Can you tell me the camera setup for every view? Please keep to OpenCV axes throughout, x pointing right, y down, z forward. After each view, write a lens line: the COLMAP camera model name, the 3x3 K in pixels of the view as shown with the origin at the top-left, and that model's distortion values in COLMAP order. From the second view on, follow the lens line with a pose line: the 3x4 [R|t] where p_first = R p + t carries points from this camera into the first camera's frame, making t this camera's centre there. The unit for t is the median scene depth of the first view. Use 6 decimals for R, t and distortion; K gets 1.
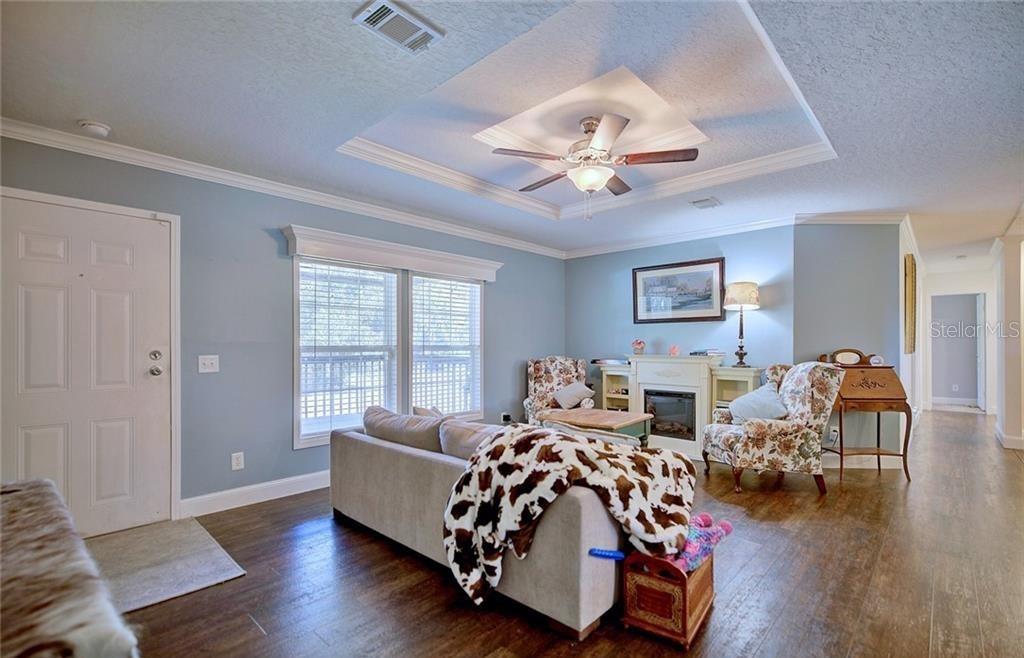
lens RADIAL K [[464.7, 0, 514.8], [0, 464.7, 337.8], [0, 0, 1]] dist [-0.001611, -0.002221]
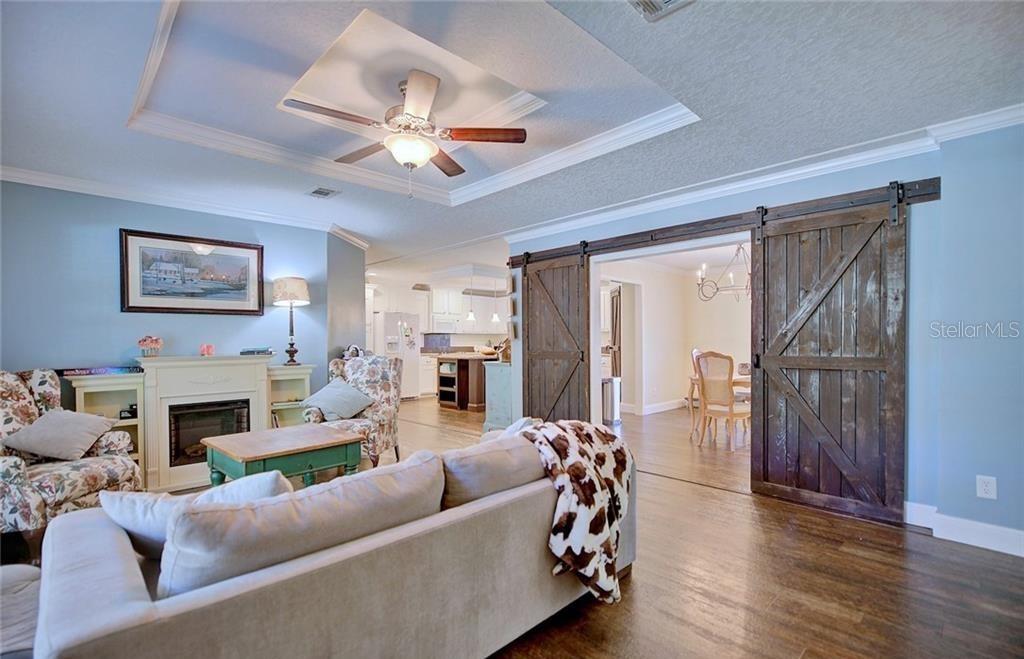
lens RADIAL K [[464.7, 0, 512.0], [0, 464.7, 337.0], [0, 0, 1]] dist [-0.001611, -0.002221]
pose [[0.048535, 0.003786, 0.998814, -0.454663], [-0.009173, 0.999952, -0.003345, 0.003741], [-0.998779, -0.009000, 0.048568, 0.489512]]
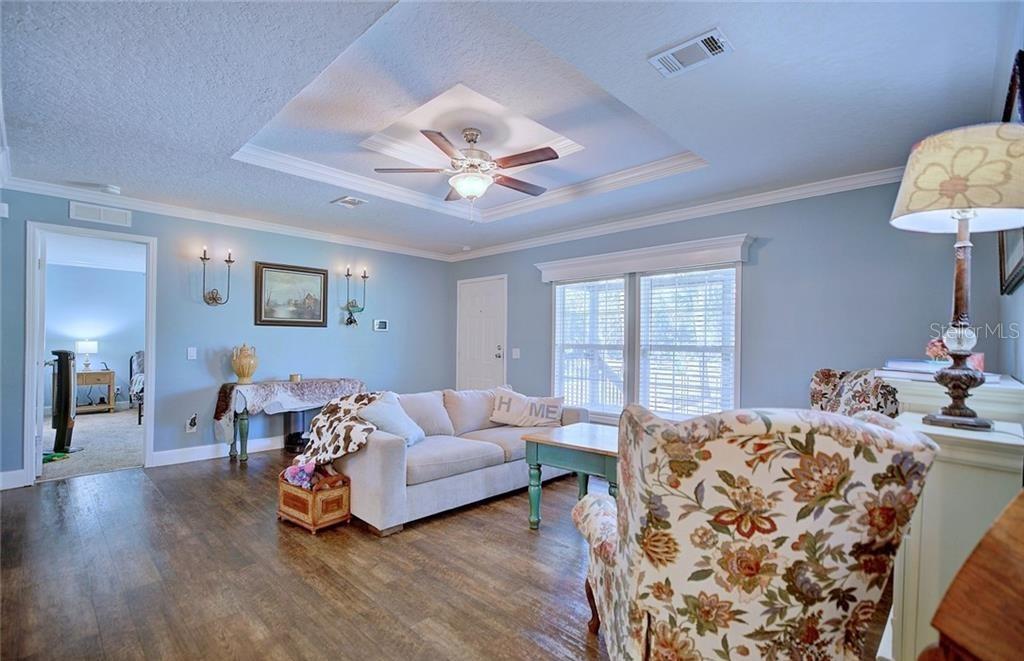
lens RADIAL K [[464.7, 0, 507.0], [0, 464.7, 337.8], [0, 0, 1]] dist [-0.001611, -0.002221]
pose [[-0.025608, -0.009369, -0.999628, 0.784255], [0.002023, 0.999954, -0.009423, 0.009207], [0.999670, -0.002263, -0.025588, 0.711957]]
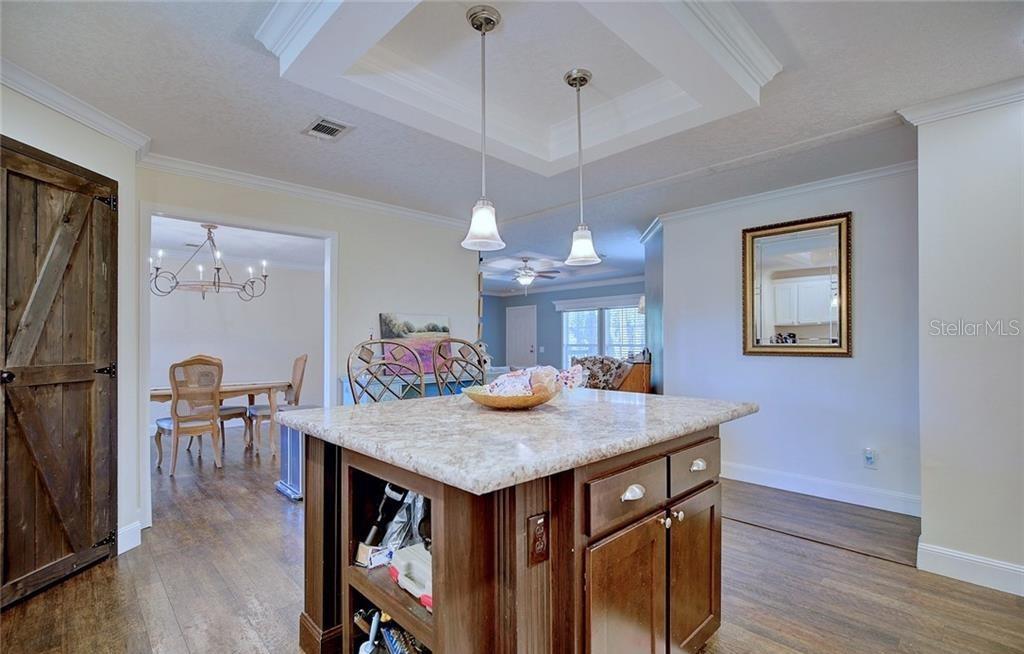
lens RADIAL K [[464.7, 0, 516.1], [0, 464.7, 335.3], [0, 0, 1]] dist [-0.001611, -0.002221]
pose [[-0.043500, -0.016391, -0.998919, 1.779326], [0.012783, 0.999774, -0.016962, 0.007713], [0.998972, -0.013507, -0.043280, 0.678617]]
